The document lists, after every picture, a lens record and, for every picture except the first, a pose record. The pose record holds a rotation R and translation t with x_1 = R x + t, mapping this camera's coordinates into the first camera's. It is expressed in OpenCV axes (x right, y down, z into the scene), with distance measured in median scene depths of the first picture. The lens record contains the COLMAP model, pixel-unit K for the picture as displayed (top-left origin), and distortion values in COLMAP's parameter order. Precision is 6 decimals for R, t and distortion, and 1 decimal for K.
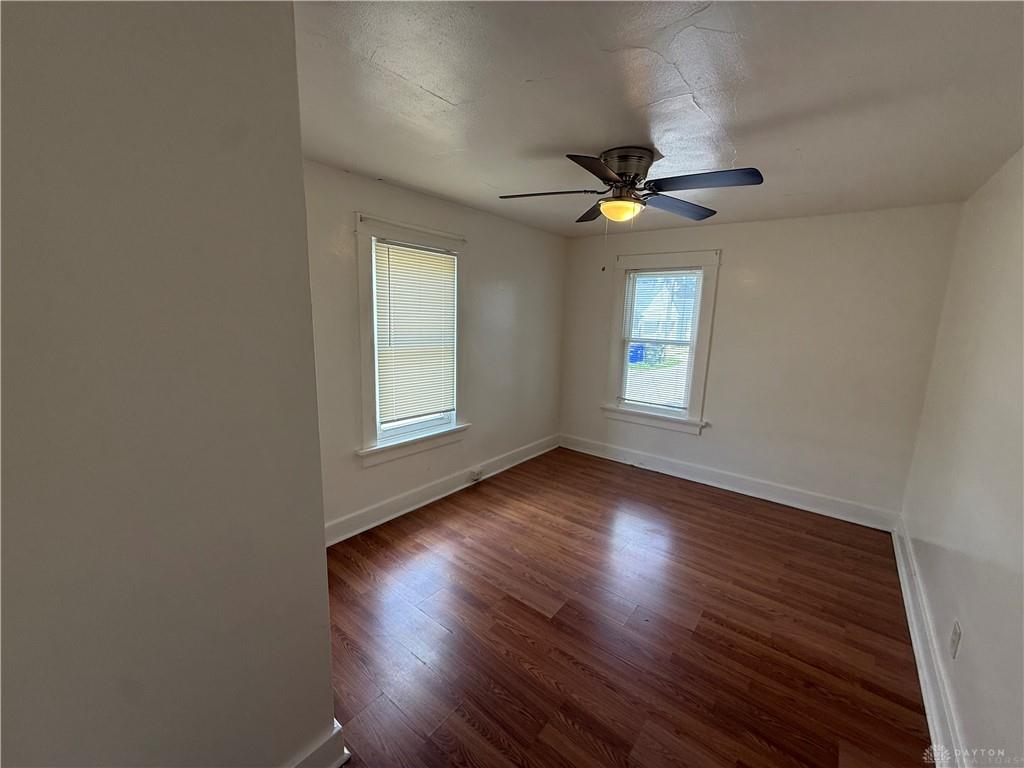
lens RADIAL K [[407.7, 0, 512.3], [0, 407.7, 386.3], [0, 0, 1]] dist [0.000846, 0.000012]
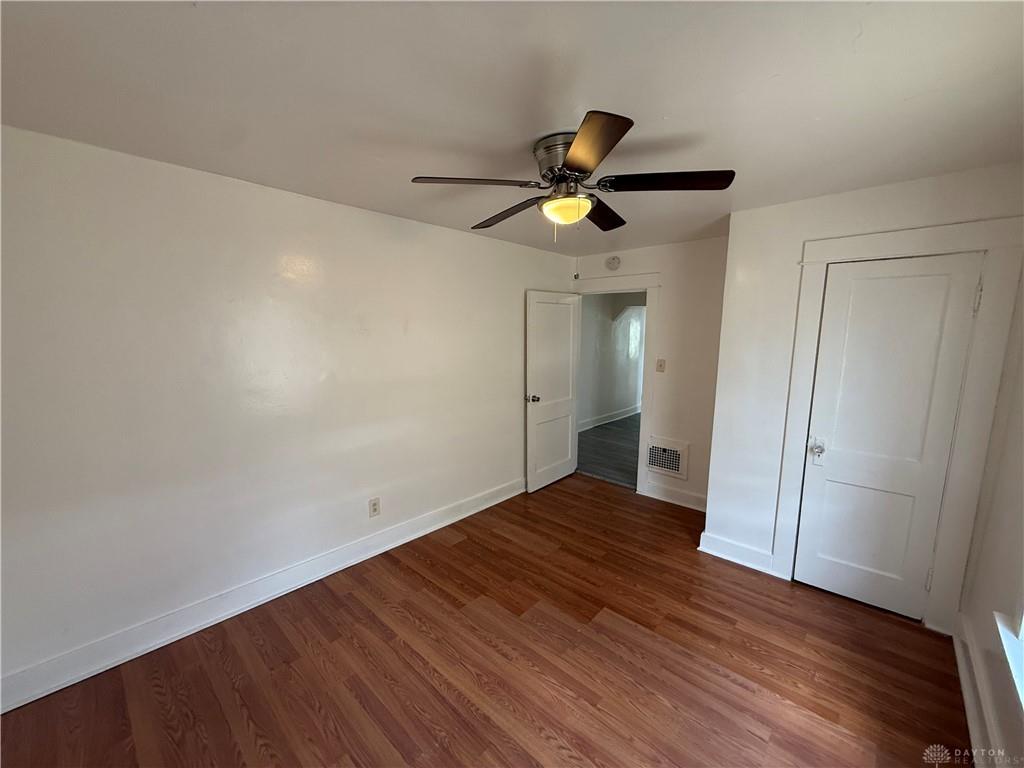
lens RADIAL K [[407.7, 0, 512.3], [0, 407.7, 386.3], [0, 0, 1]] dist [0.000846, 0.000012]
pose [[-0.997028, -0.042722, 0.064102, 0.283285], [-0.019784, 0.946222, 0.322911, -0.334692], [-0.074450, 0.320684, -0.944256, 1.764693]]
